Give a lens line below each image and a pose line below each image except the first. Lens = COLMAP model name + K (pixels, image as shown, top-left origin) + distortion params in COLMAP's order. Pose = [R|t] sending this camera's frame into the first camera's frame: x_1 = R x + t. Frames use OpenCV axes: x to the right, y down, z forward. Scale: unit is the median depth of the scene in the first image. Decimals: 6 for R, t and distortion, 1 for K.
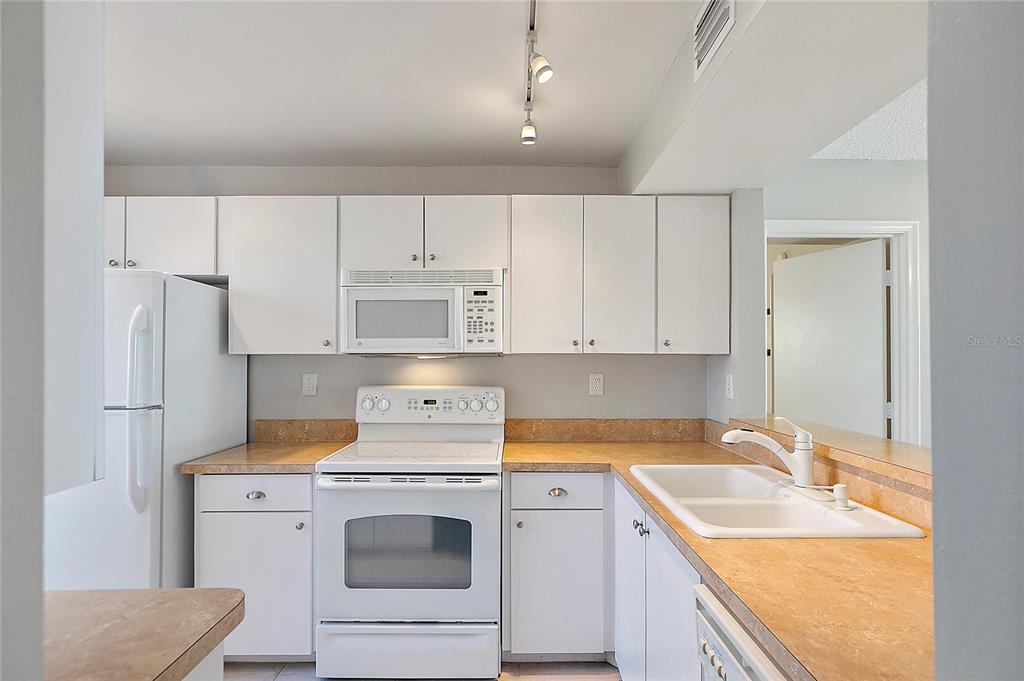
lens RADIAL K [[498.3, 0, 525.0], [0, 498.3, 359.7], [0, 0, 1]] dist [-0.004567, 0.002041]
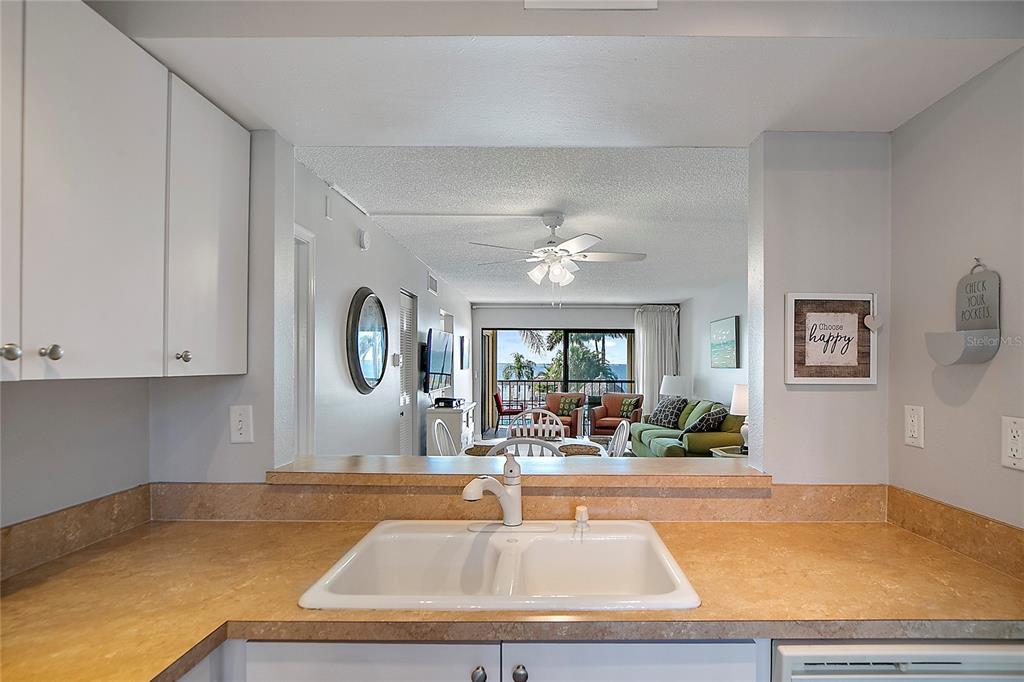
lens RADIAL K [[498.3, 0, 539.6], [0, 498.3, 369.2], [0, 0, 1]] dist [-0.004567, 0.002041]
pose [[0.026574, -0.006386, 0.999626, -0.248194], [-0.008255, 0.999944, 0.006608, -0.027839], [-0.999613, -0.008428, 0.026520, 0.621047]]
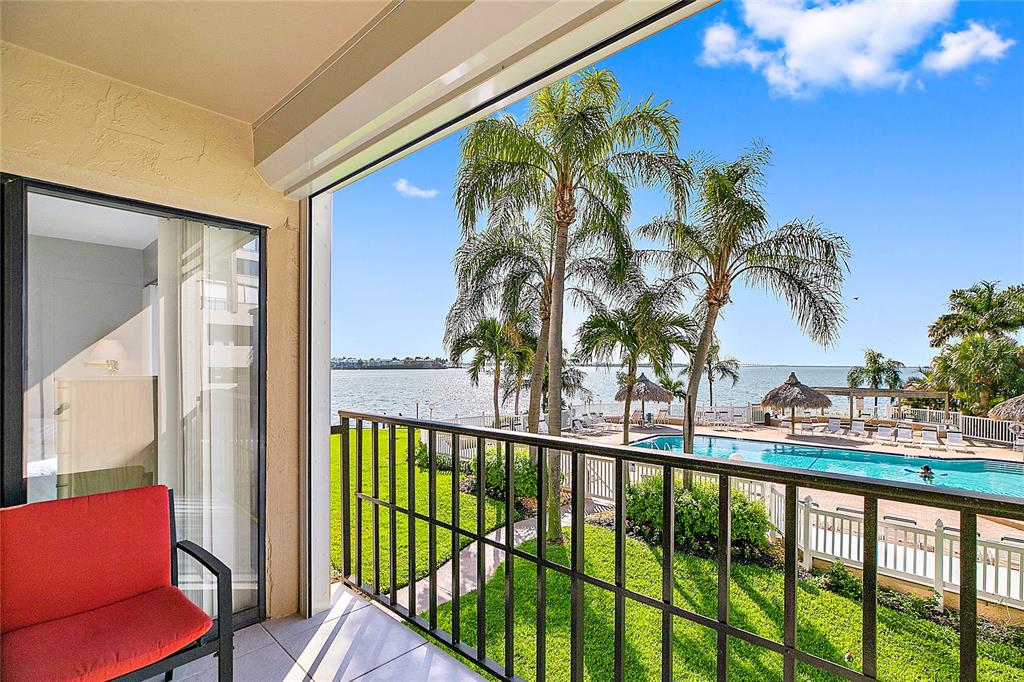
lens RADIAL K [[474.9, 0, 527.2], [0, 474.9, 355.0], [0, 0, 1]] dist [-0.010689, 0.006872]
pose [[0.673919, 0.023001, 0.738447, 3.902064], [-0.013777, 0.999733, -0.018567, -0.026095], [-0.738677, 0.002339, 0.674056, 0.165619]]
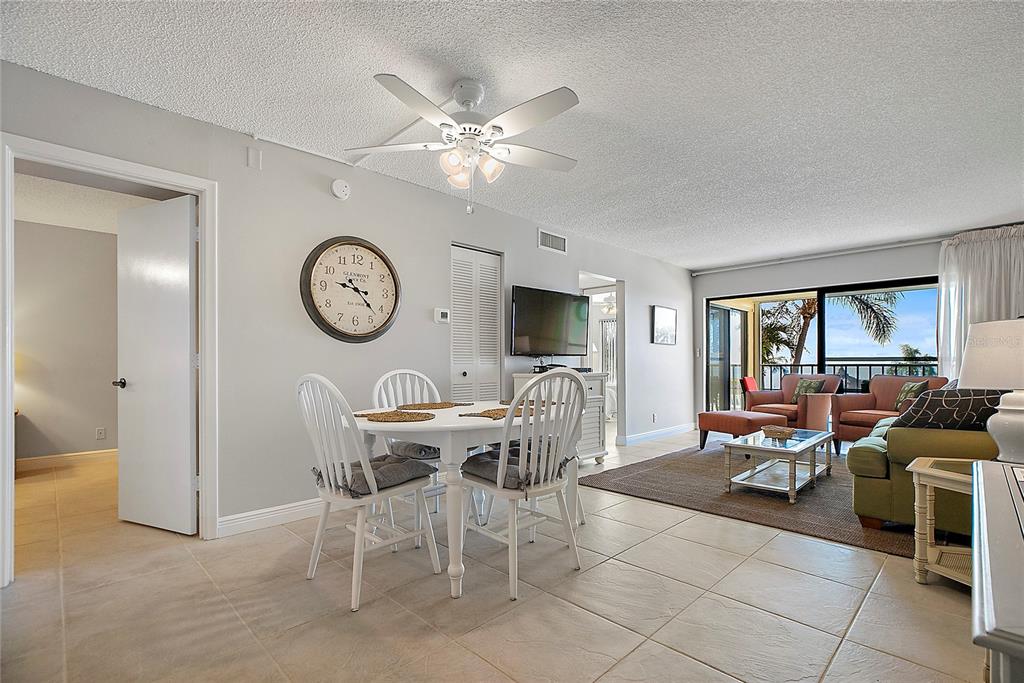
lens RADIAL K [[474.9, 0, 527.6], [0, 474.9, 361.7], [0, 0, 1]] dist [-0.010689, 0.006872]
pose [[0.707813, 0.008926, 0.706344, 0.517778], [-0.004863, 0.999958, -0.007764, 0.119376], [-0.706383, 0.002061, 0.707827, -0.148626]]
